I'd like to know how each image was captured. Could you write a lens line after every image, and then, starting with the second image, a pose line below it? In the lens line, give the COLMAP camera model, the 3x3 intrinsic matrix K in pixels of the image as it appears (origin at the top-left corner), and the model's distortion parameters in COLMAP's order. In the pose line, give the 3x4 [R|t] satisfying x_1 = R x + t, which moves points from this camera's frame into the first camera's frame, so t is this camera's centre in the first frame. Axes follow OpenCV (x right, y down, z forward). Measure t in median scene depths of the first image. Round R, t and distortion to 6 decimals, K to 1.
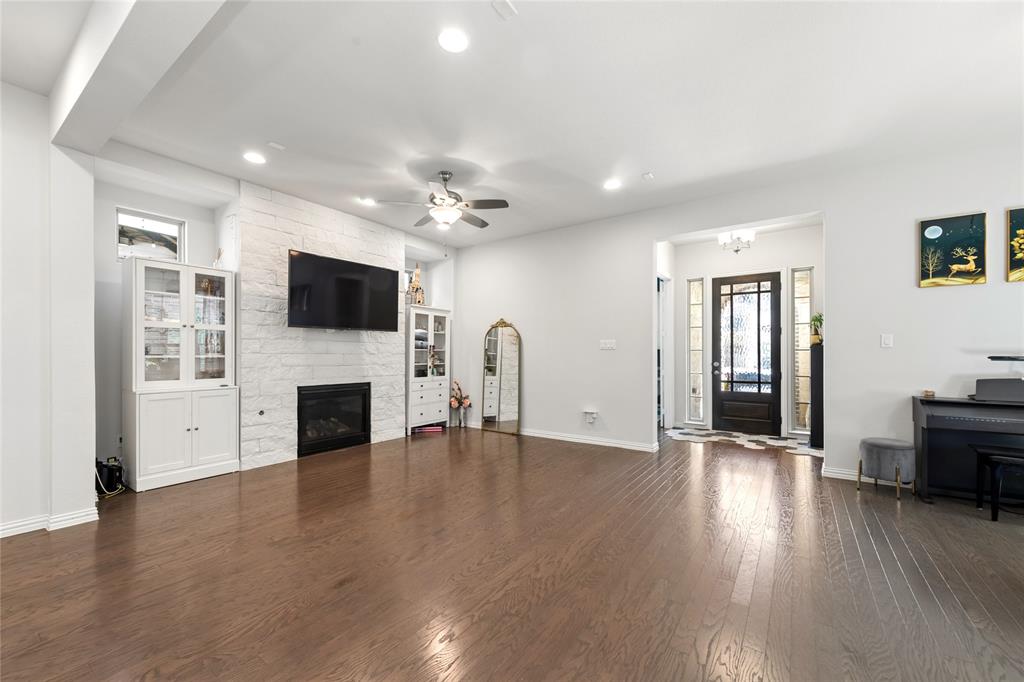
lens RADIAL K [[401.4, 0, 507.2], [0, 401.4, 350.6], [0, 0, 1]] dist [0.009578, -0.002362]
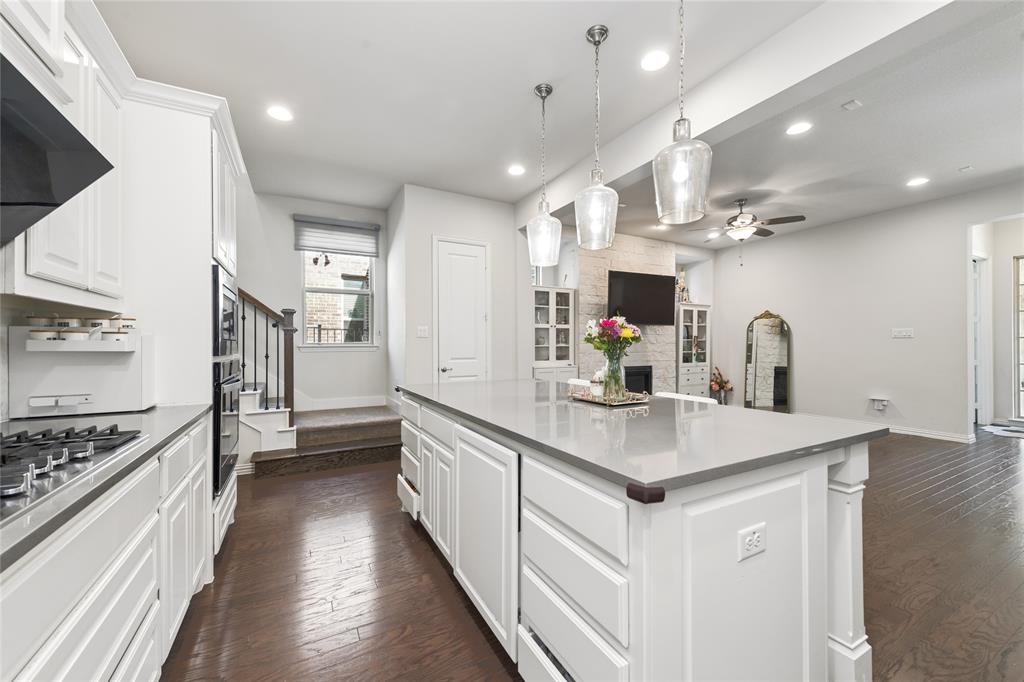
lens RADIAL K [[401.4, 0, 507.4], [0, 401.4, 341.7], [0, 0, 1]] dist [0.009578, -0.002362]
pose [[0.898210, -0.007402, -0.439505, -0.193245], [0.008446, 0.999964, 0.000420, -0.001667], [0.439486, -0.004089, 0.898240, -0.343570]]
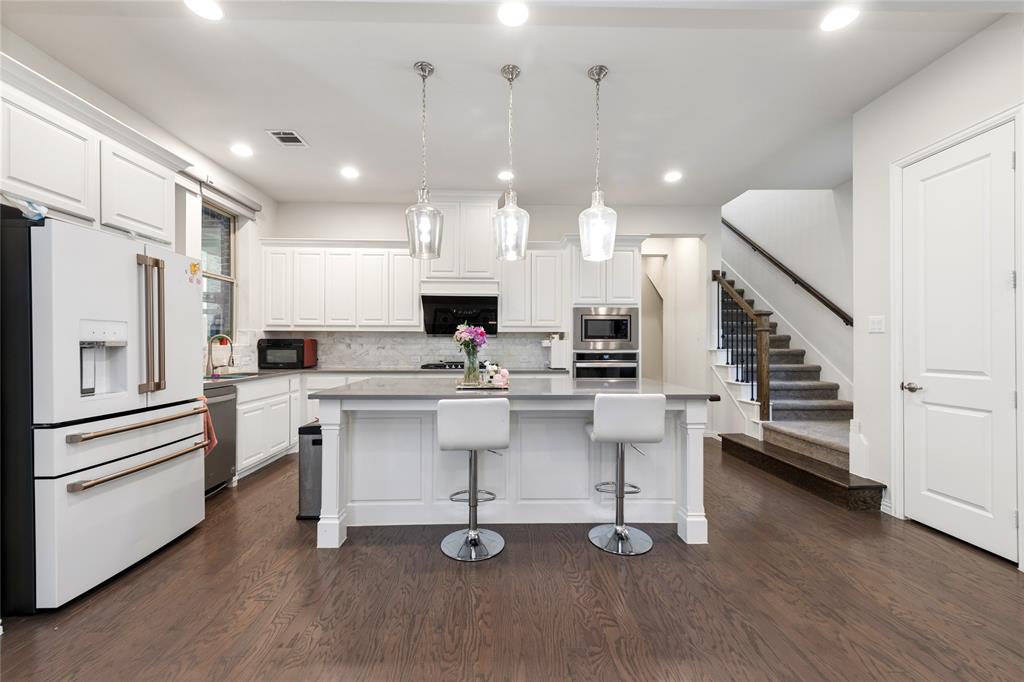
lens RADIAL K [[401.4, 0, 509.4], [0, 401.4, 345.0], [0, 0, 1]] dist [0.009578, -0.002362]
pose [[-0.796429, -0.001935, -0.604730, 0.006139], [0.003308, 0.999966, -0.007556, 0.007069], [0.604724, -0.008019, -0.796395, 0.479460]]
